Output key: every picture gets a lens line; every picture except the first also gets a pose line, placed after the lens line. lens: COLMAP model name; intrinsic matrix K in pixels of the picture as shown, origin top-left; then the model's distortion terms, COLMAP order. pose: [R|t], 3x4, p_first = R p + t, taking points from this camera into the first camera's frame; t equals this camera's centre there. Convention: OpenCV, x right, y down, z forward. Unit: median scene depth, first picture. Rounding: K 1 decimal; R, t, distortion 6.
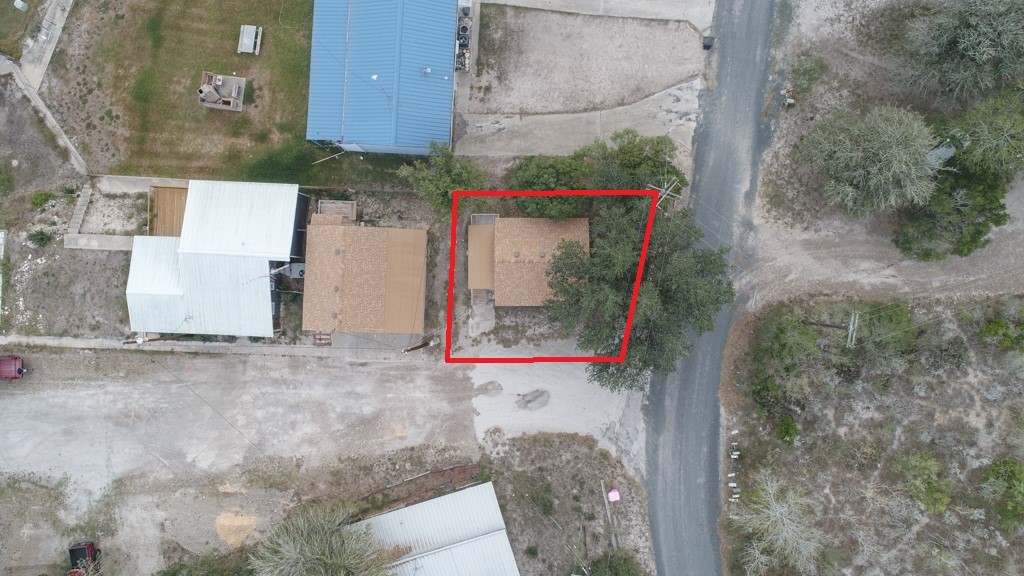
lens RADIAL K [[679.9, 0, 512.0], [0, 679.9, 288.0], [0, 0, 1]] dist [0.006042, 0.000704]
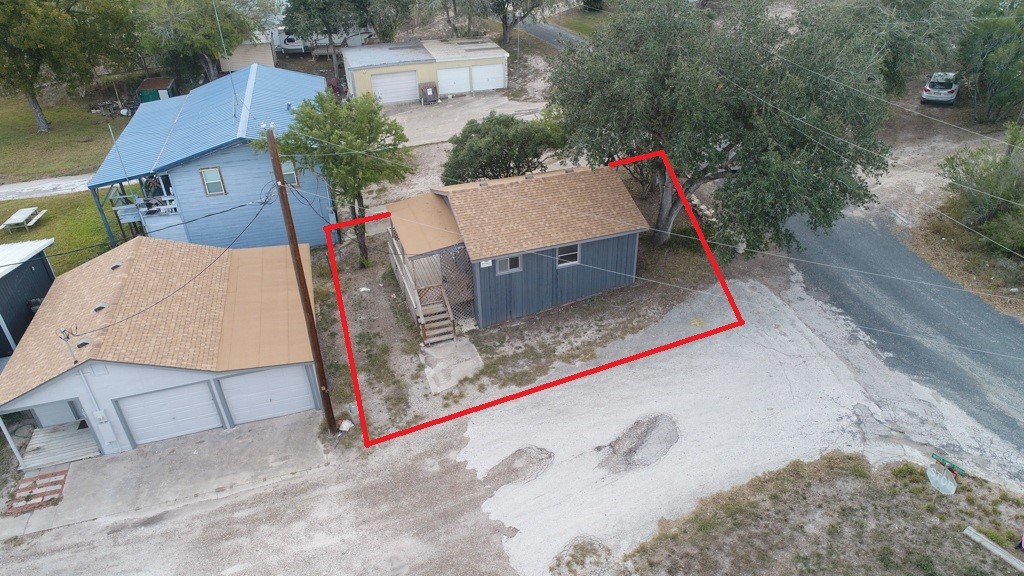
lens RADIAL K [[679.9, 0, 512.0], [0, 679.9, 288.0], [0, 0, 1]] dist [0.006042, 0.000704]
pose [[0.947554, -0.167614, 0.272117, -0.120655], [0.319594, 0.500343, -0.804684, 0.394141], [-0.001275, 0.849448, 0.527670, 0.721348]]
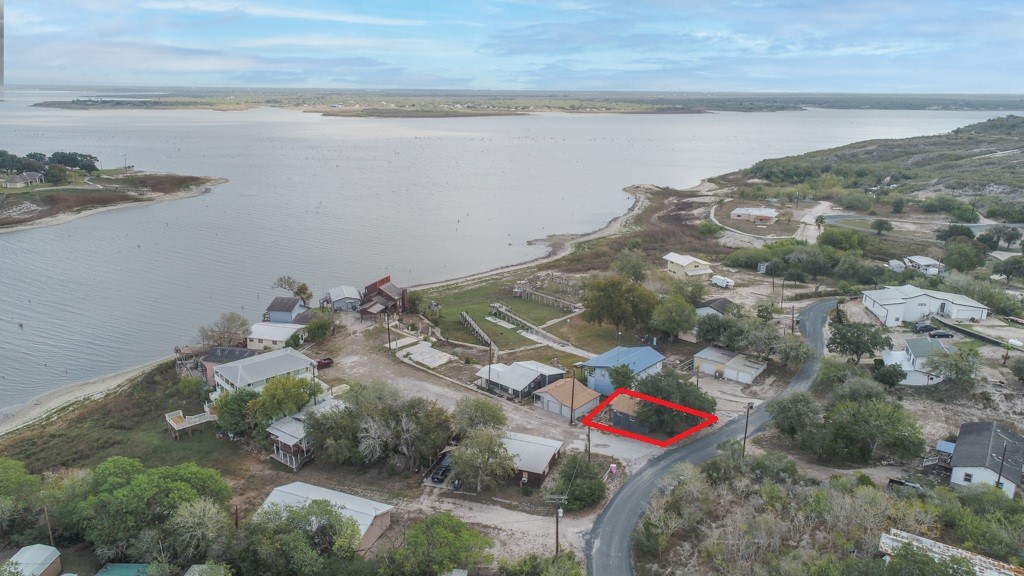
lens RADIAL K [[679.9, 0, 512.0], [0, 679.9, 288.0], [0, 0, 1]] dist [0.006042, 0.000704]
pose [[0.779785, 0.204333, -0.591763, 0.891585], [-0.625587, 0.218056, -0.749061, 1.683087], [-0.024021, 0.954306, 0.297865, -0.019470]]
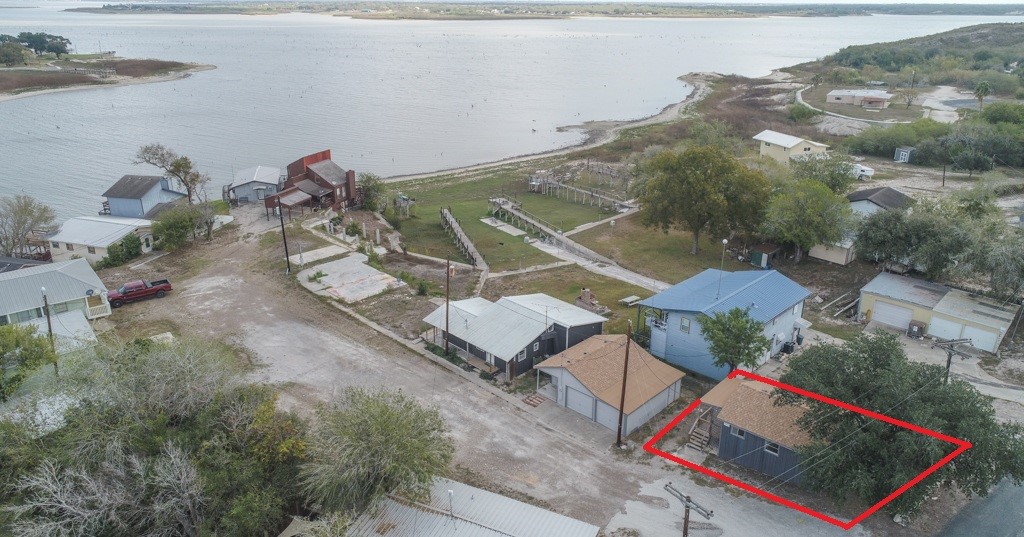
lens RADIAL K [[676.2, 0, 512.0], [0, 676.2, 268.5], [0, 0, 1]] dist [0.006289, 0.001222]
pose [[0.742887, 0.272831, -0.611296, 0.254364], [-0.669082, 0.273705, -0.690953, 0.733728], [-0.021198, 0.922306, 0.385878, 0.441426]]
